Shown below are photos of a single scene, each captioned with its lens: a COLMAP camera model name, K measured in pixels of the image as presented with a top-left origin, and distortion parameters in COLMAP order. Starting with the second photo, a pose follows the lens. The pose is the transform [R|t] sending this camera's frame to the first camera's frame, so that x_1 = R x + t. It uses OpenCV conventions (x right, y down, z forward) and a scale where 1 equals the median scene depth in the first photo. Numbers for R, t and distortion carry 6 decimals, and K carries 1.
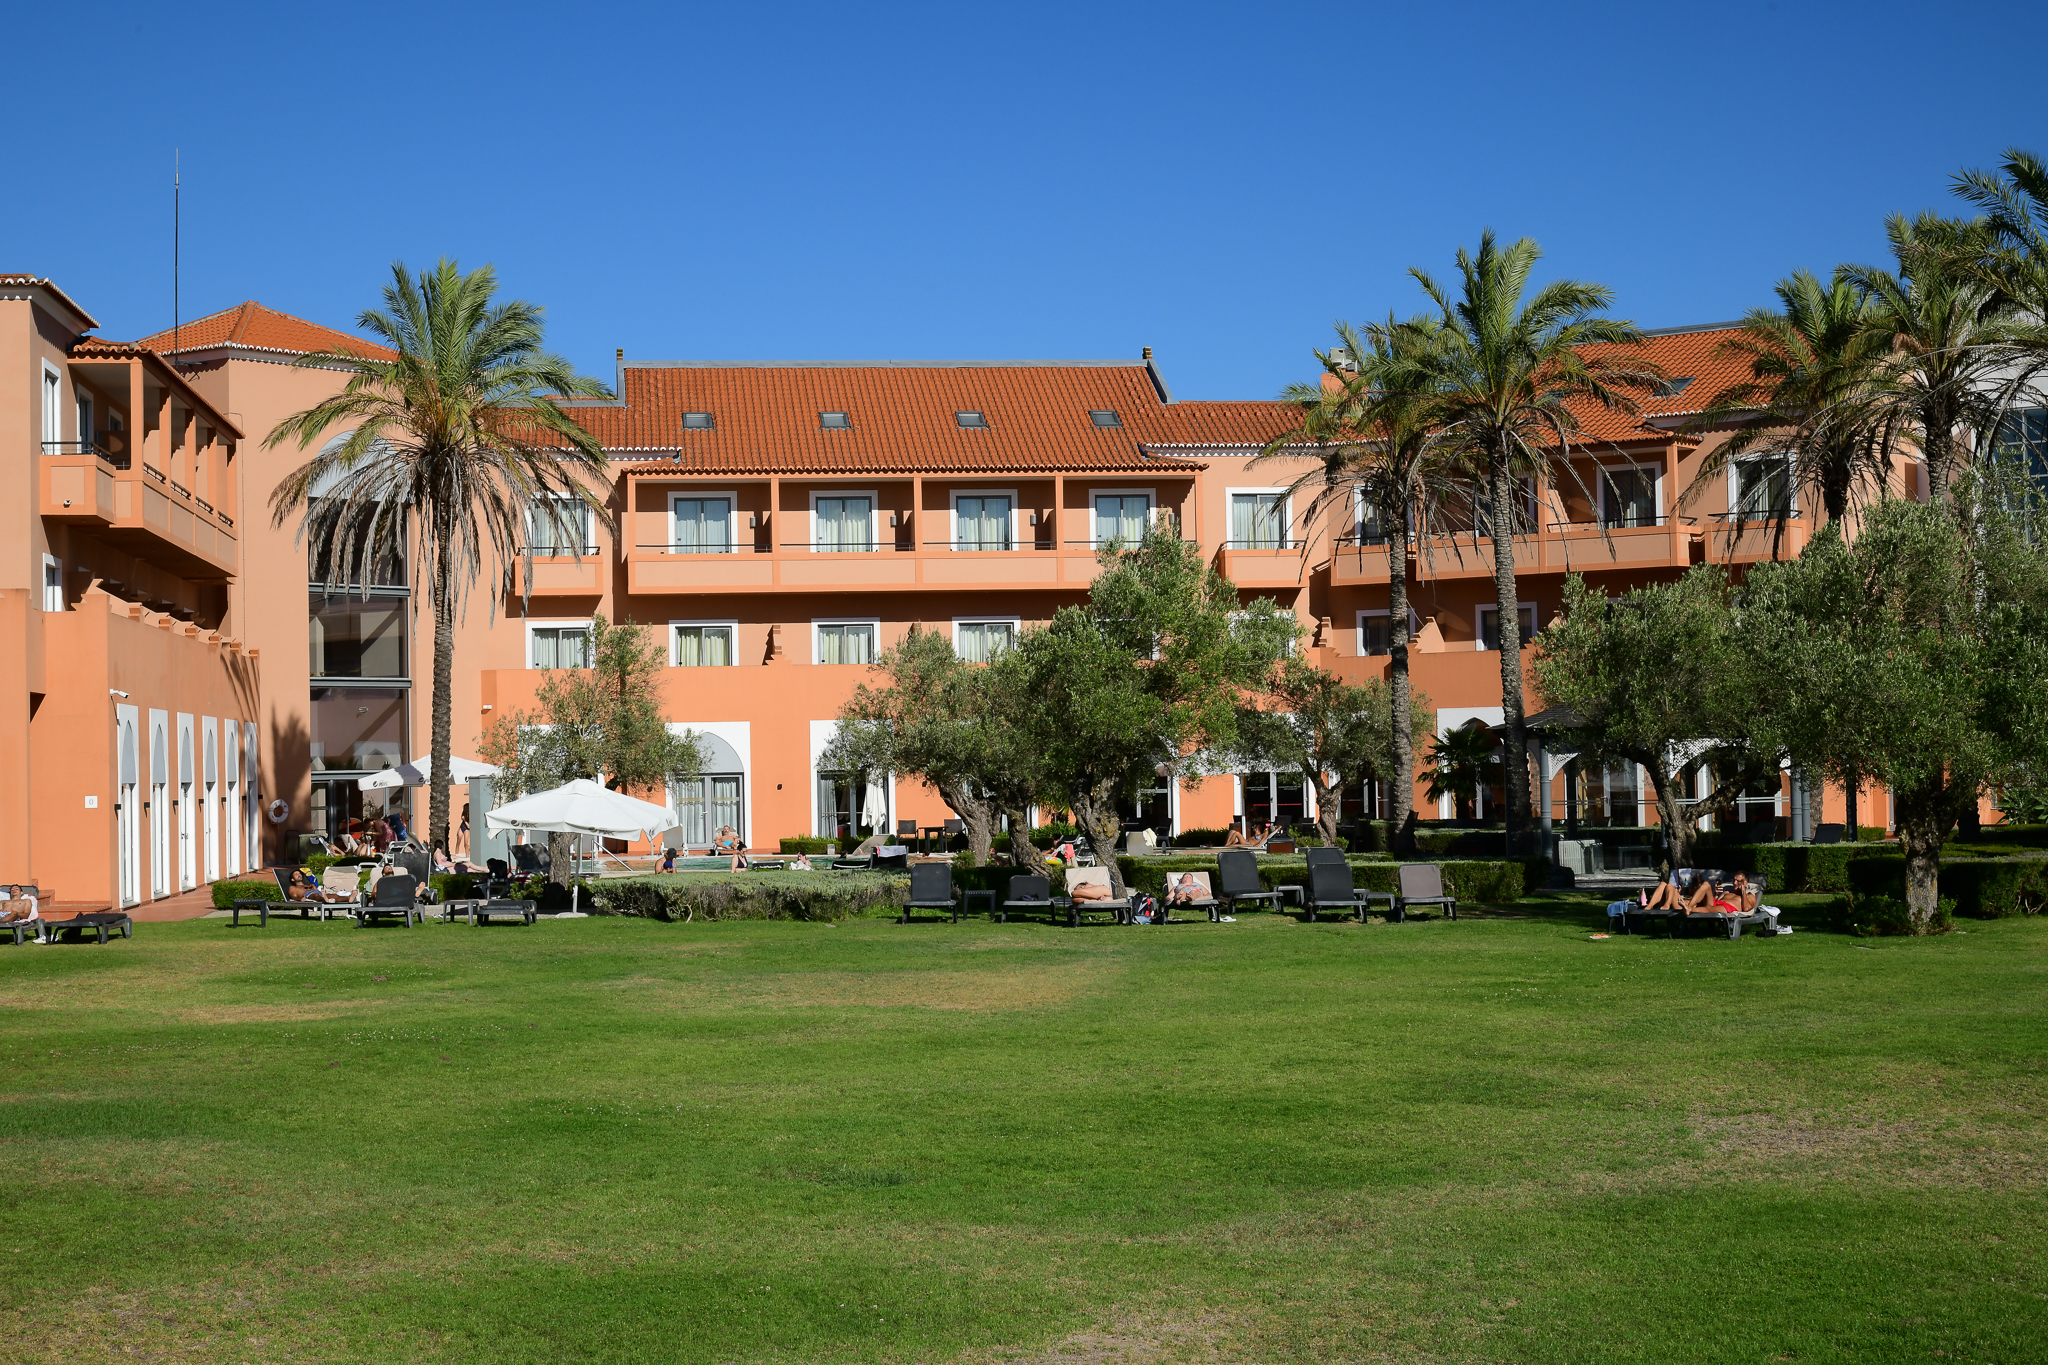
lens RADIAL K [[3305.0, 0, 1051.6], [0, 3305.0, 687.6], [0, 0, 1]] dist [-0.051646, 0.015277]
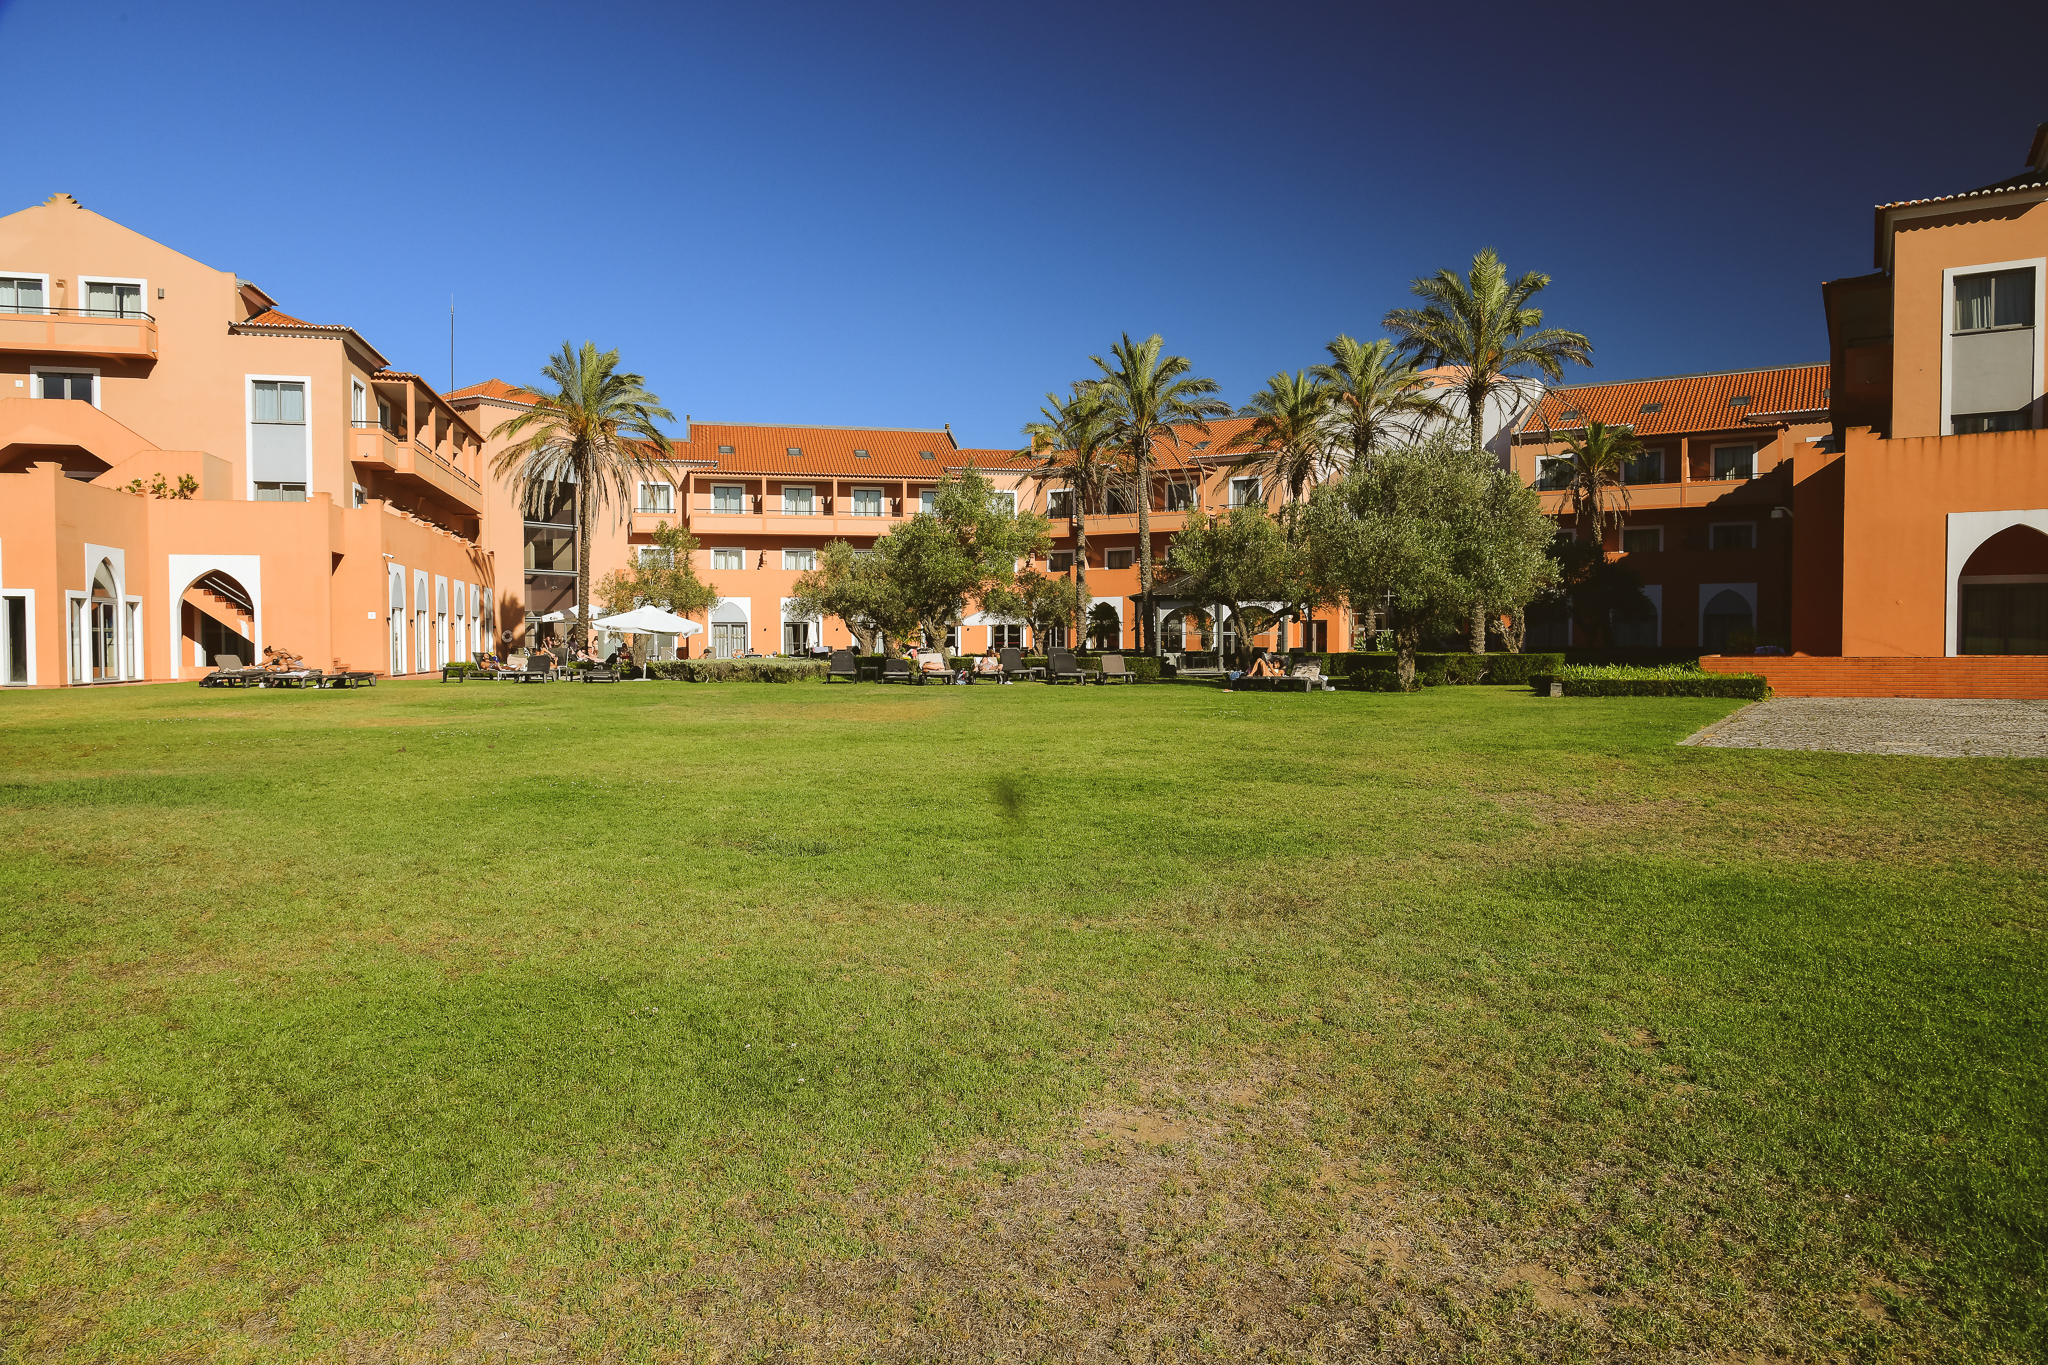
lens RADIAL K [[1381.5, 0, 1030.0], [0, 1381.5, 680.8], [0, 0, 1]] dist [-0.010675, 0.004509]
pose [[0.994666, 0.013042, 0.102319, -0.008582], [-0.018029, 0.998686, 0.047961, 0.023179], [-0.101559, -0.049550, 0.993595, 0.177220]]
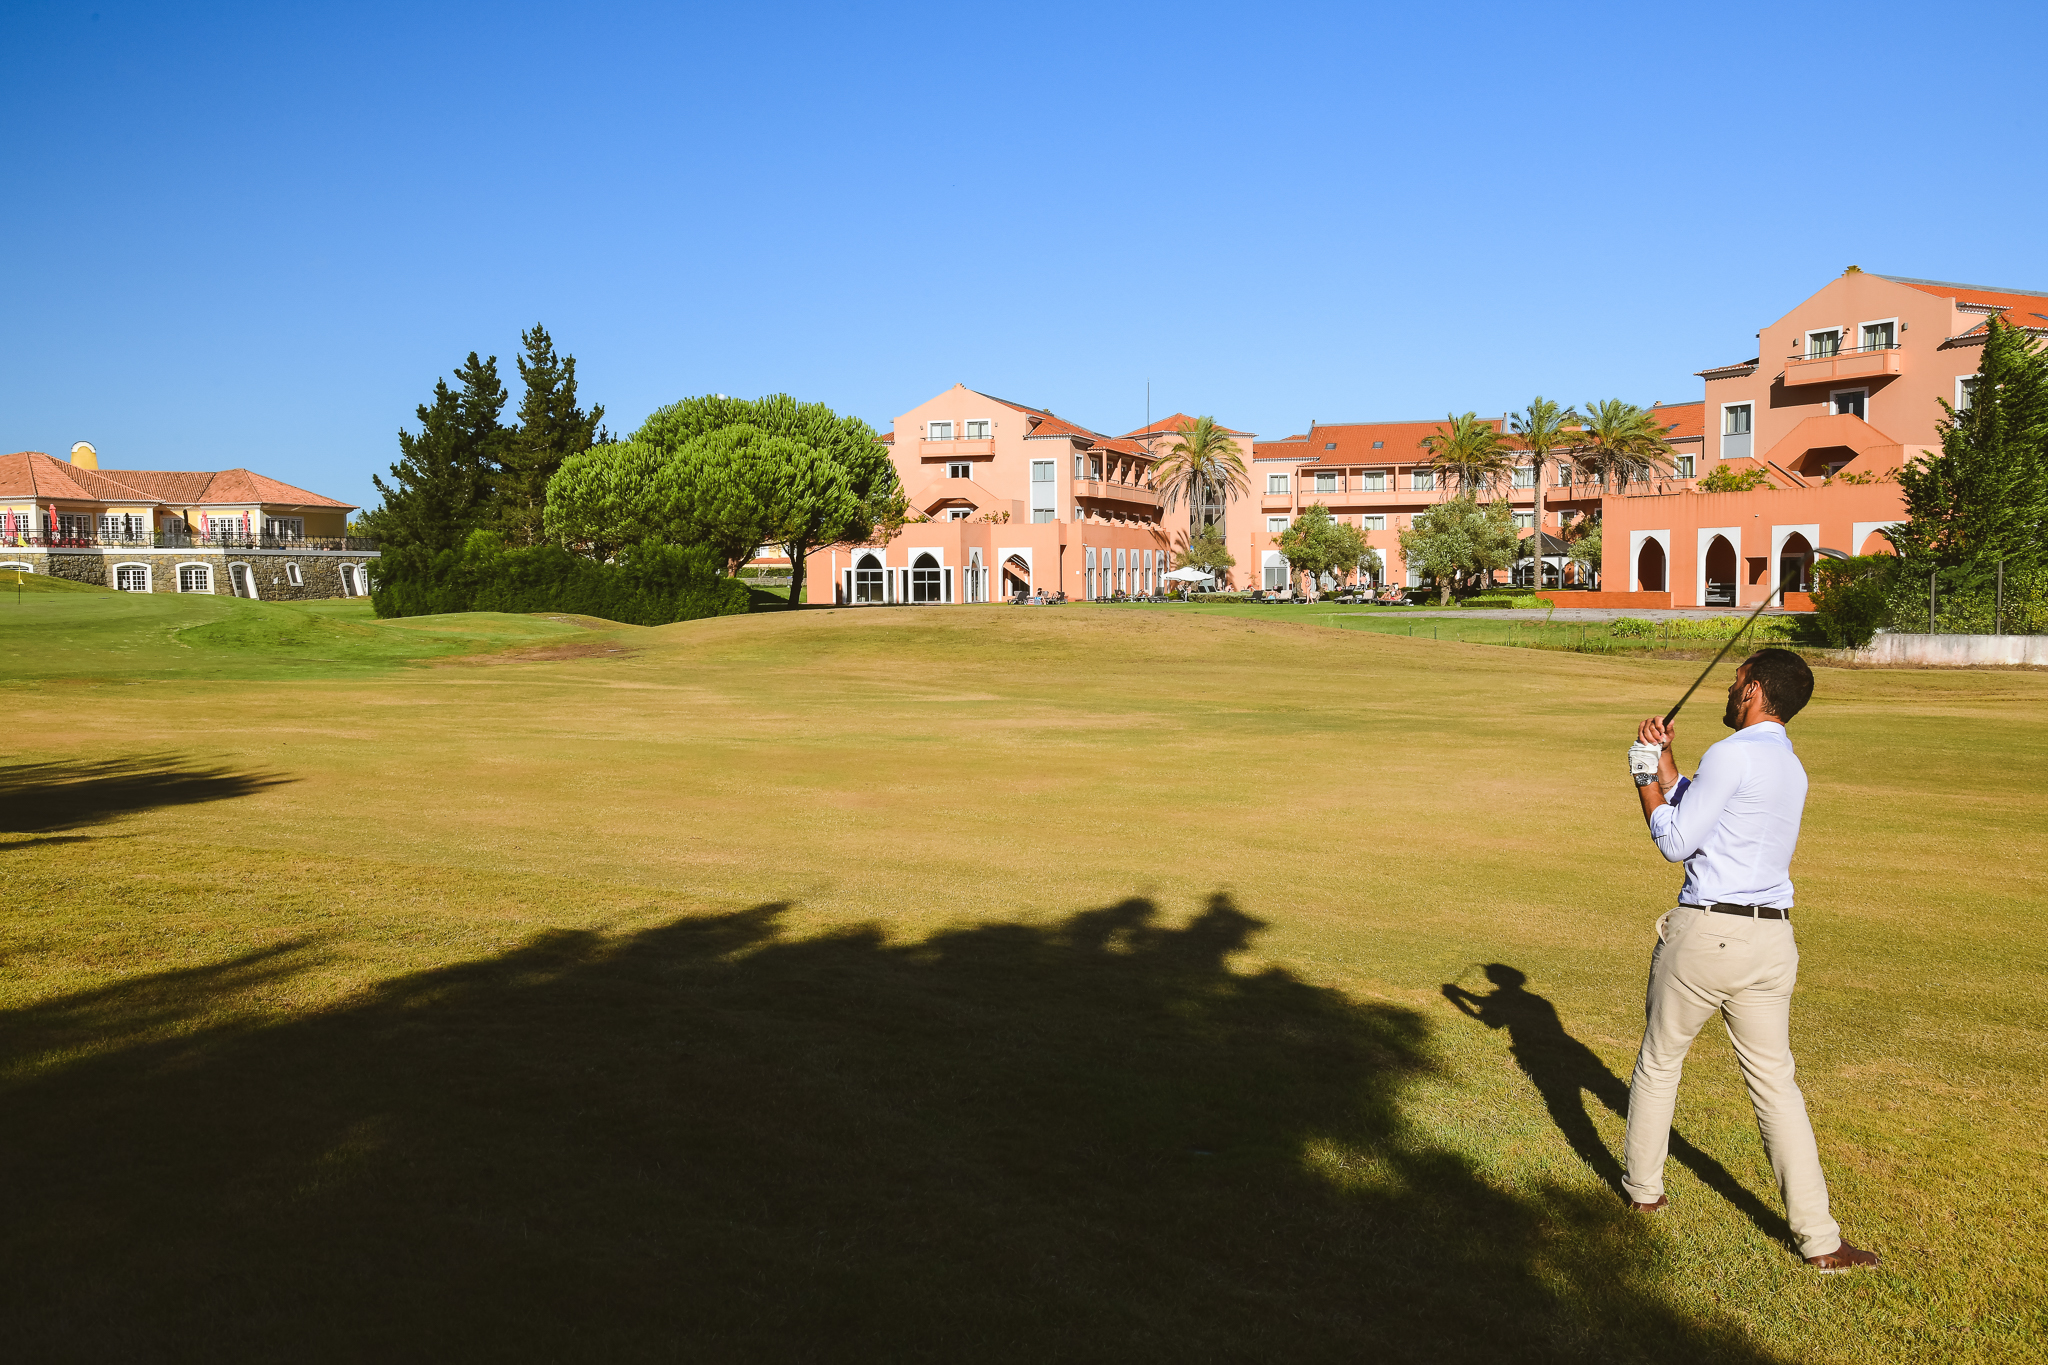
lens RADIAL K [[1882.0, 0, 946.3], [0, 1882.0, 679.0], [0, 0, 1]] dist [-0.004232, 0.001468]
pose [[0.882224, 0.034175, -0.469587, 0.519800], [0.006193, 0.996434, 0.084152, -0.023669], [0.470789, -0.077149, 0.878866, -0.871985]]
